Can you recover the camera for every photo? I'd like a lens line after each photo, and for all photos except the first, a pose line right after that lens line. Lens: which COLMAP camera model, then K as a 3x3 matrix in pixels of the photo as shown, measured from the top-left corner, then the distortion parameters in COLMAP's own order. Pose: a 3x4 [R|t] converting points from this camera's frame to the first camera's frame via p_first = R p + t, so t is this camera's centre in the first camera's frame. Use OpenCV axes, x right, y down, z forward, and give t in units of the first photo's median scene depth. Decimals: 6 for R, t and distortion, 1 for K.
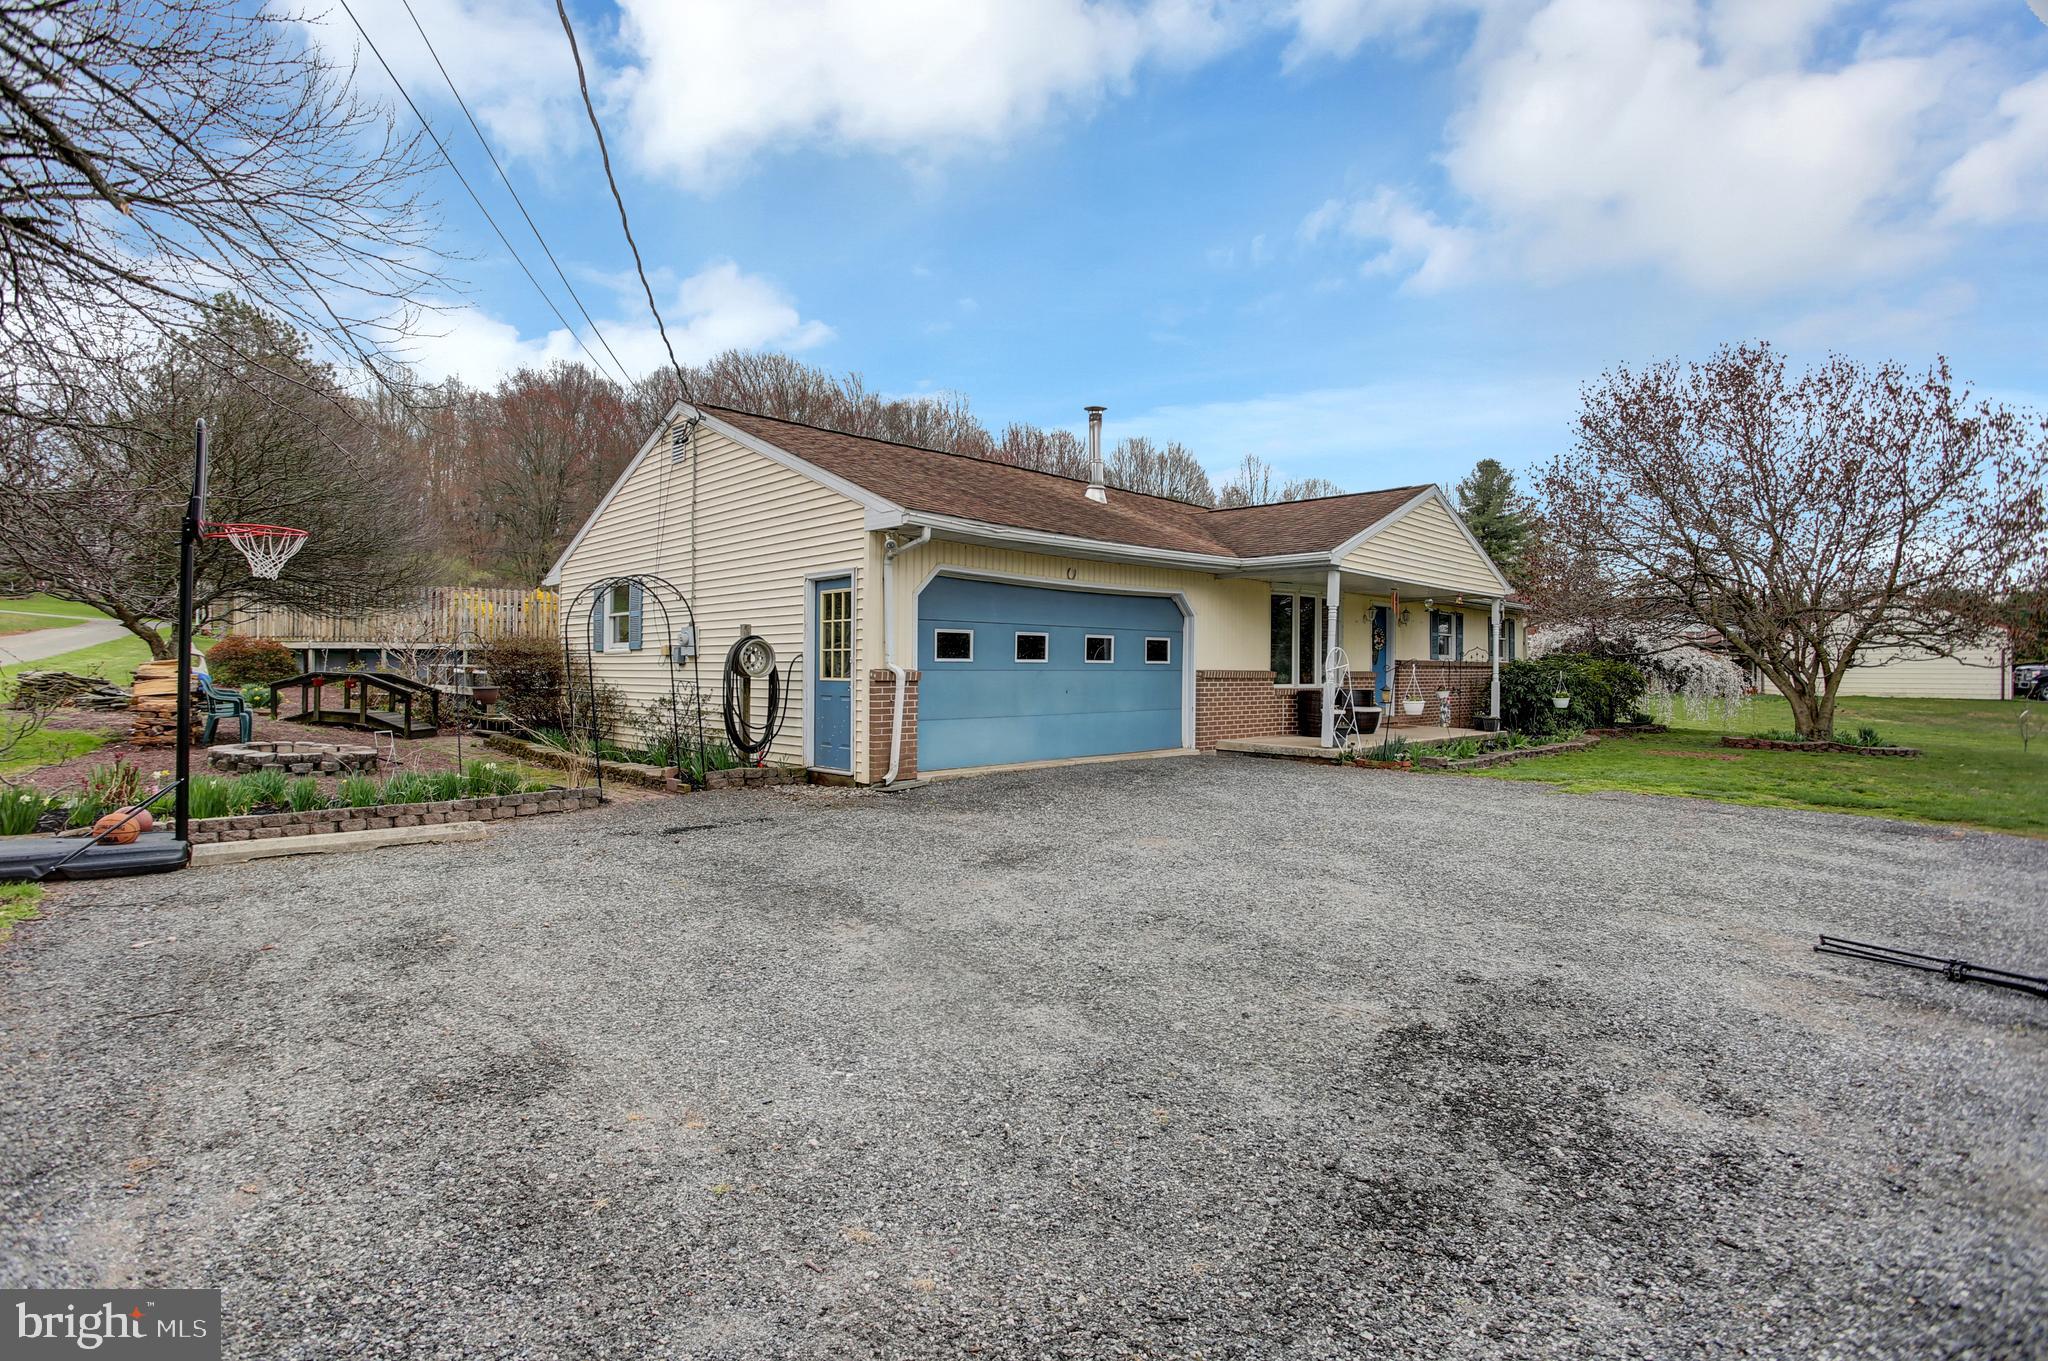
lens RADIAL K [[982.1, 0, 1001.0], [0, 982.1, 670.7], [0, 0, 1]] dist [-0.080555, 0.030648]
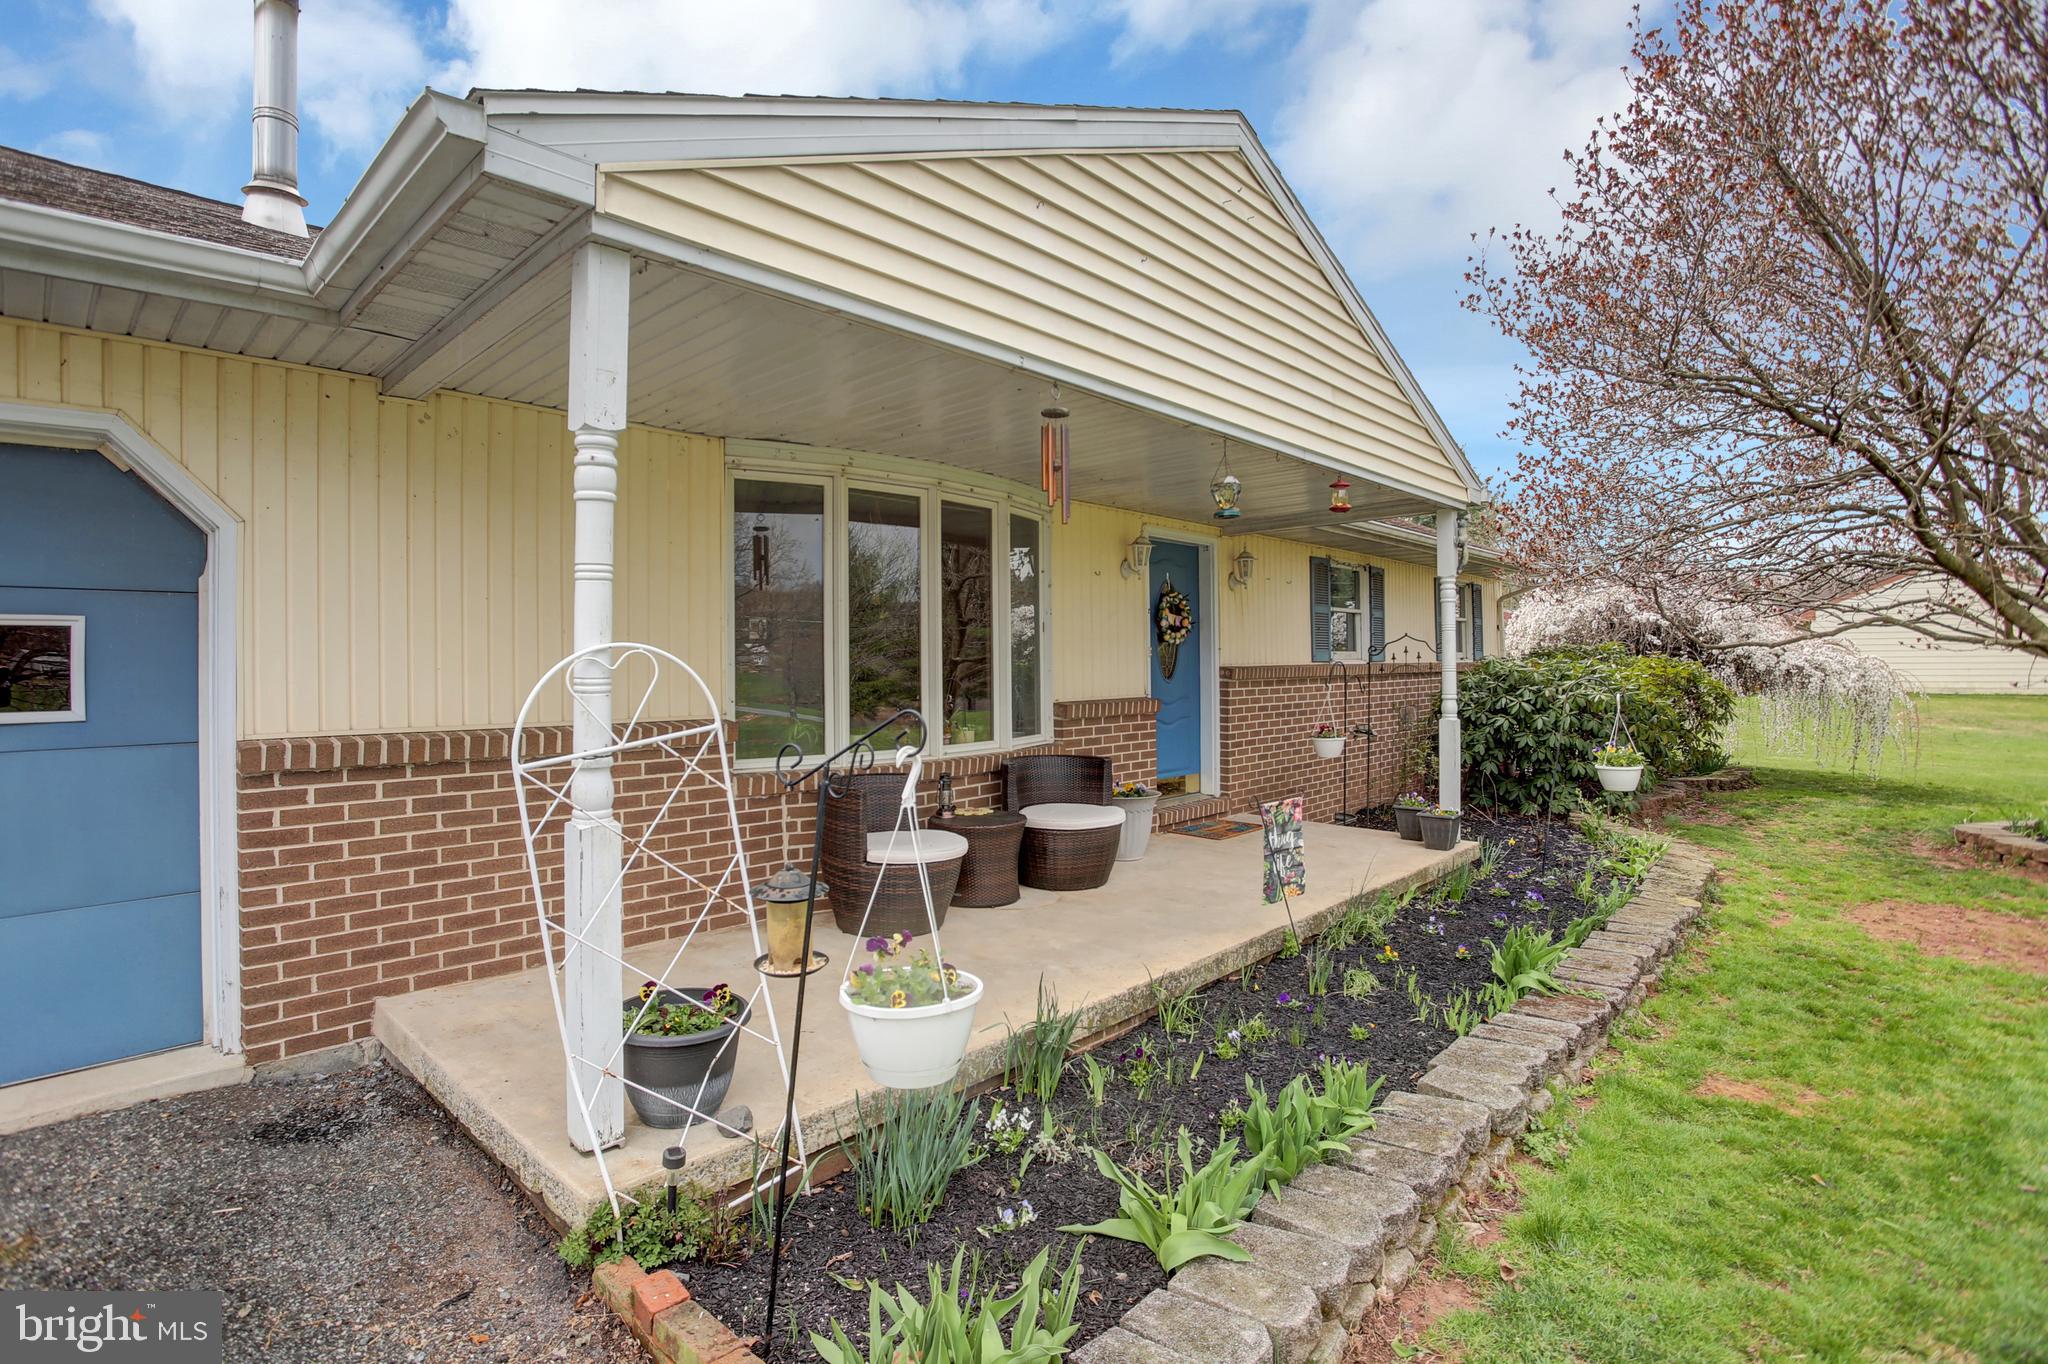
lens RADIAL K [[982.1, 0, 1001.0], [0, 982.1, 672.2], [0, 0, 1]] dist [-0.080555, 0.030648]
pose [[0.999085, -0.015090, 0.040009, 0.271774], [0.014879, 0.999874, 0.005556, -0.011712], [-0.040088, -0.004955, 0.999184, 0.529749]]
